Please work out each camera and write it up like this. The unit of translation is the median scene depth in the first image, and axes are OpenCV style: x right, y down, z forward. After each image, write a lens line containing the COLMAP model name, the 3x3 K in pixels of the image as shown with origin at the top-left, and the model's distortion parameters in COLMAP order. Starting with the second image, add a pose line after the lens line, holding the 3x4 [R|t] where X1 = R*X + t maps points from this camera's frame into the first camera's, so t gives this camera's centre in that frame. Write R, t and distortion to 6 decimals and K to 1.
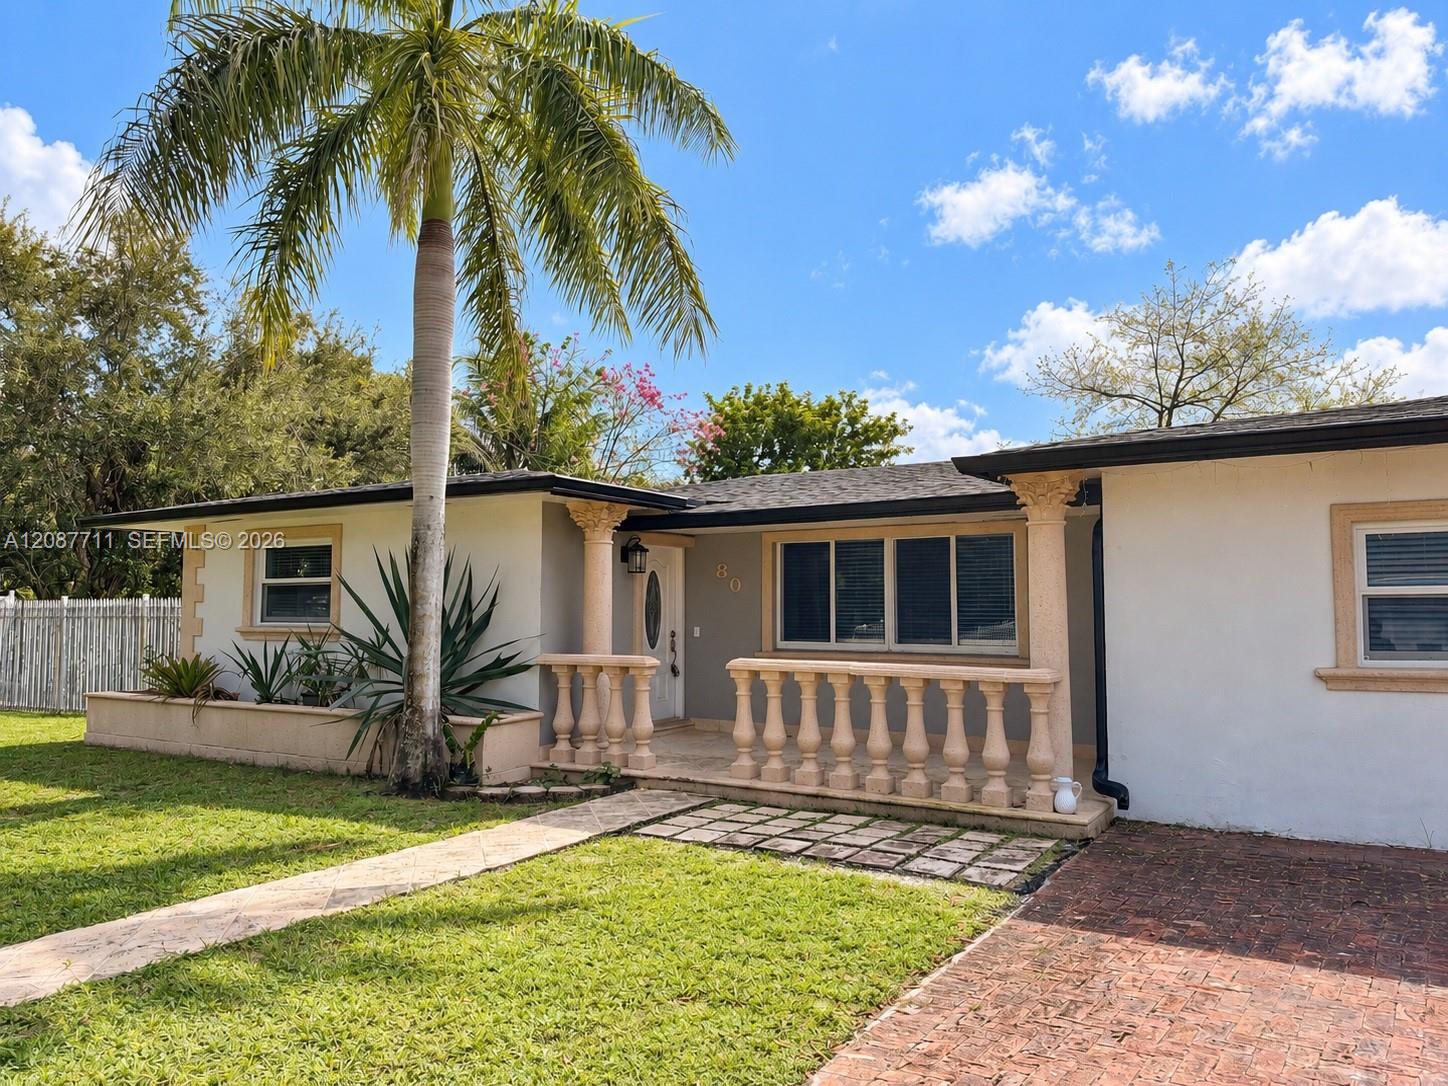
lens RADIAL K [[1030.5, 0, 724.0], [0, 1030.5, 543.0], [0, 0, 1]] dist [0.077382, 0.000990]
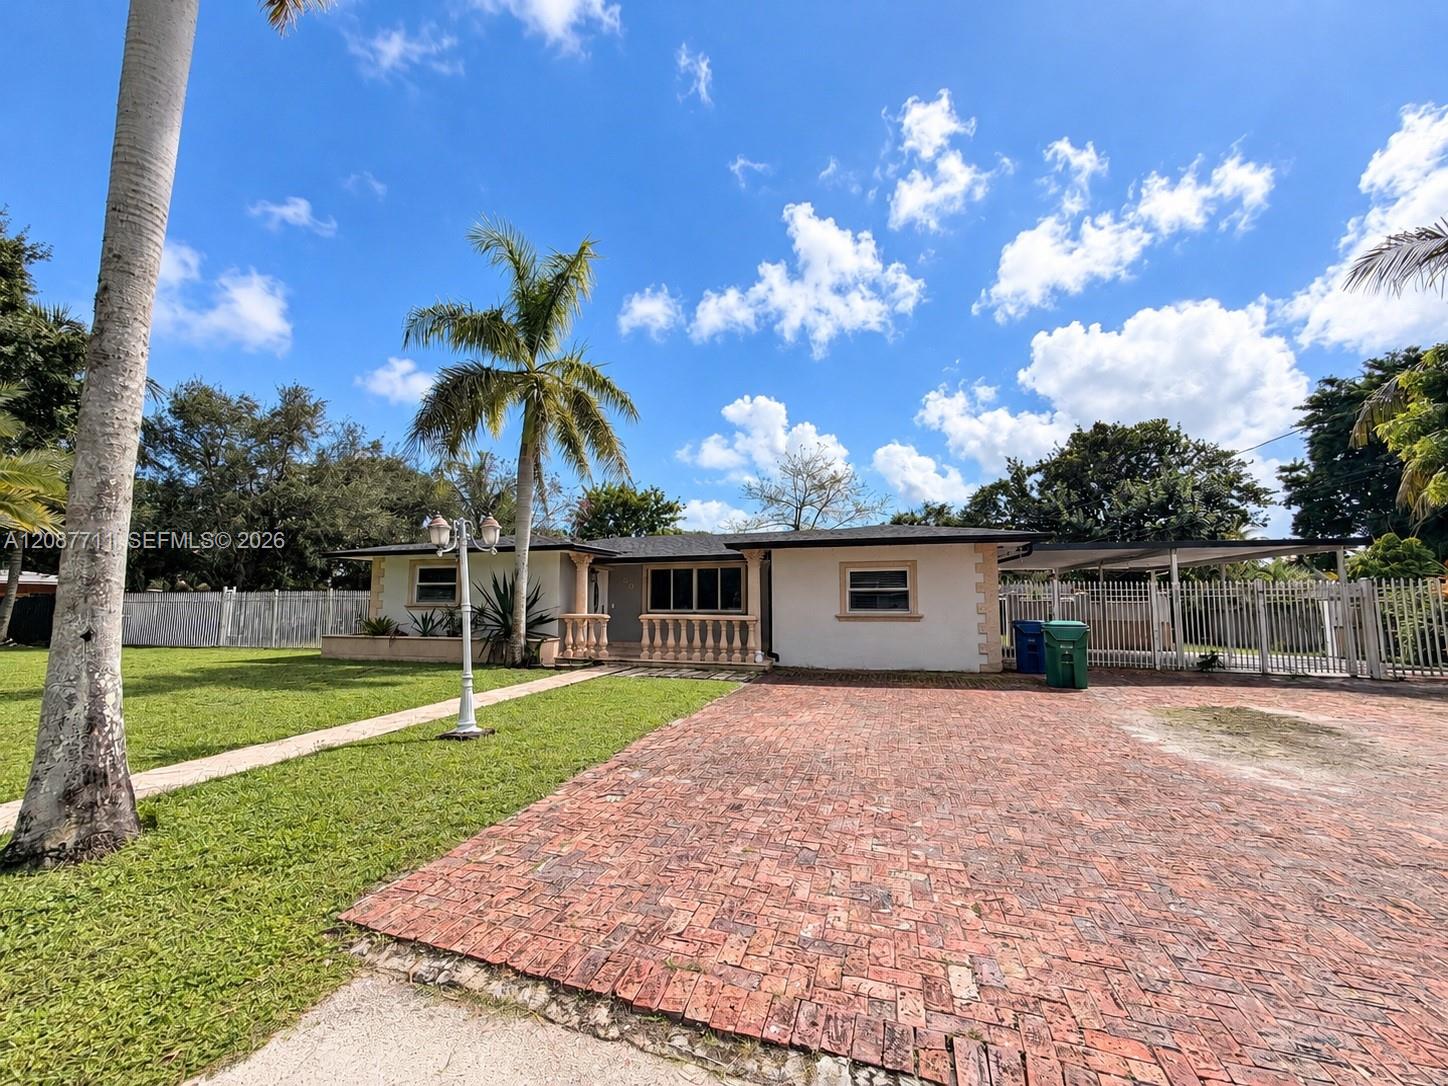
lens RADIAL K [[576.5, 0, 724.0], [0, 576.5, 543.0], [0, 0, 1]] dist [0.000619, 0.000141]
pose [[0.965535, 0.023236, 0.259232, -0.159204], [-0.015163, 0.999337, -0.033100, -0.023875], [-0.259829, 0.028029, 0.965248, -0.450399]]
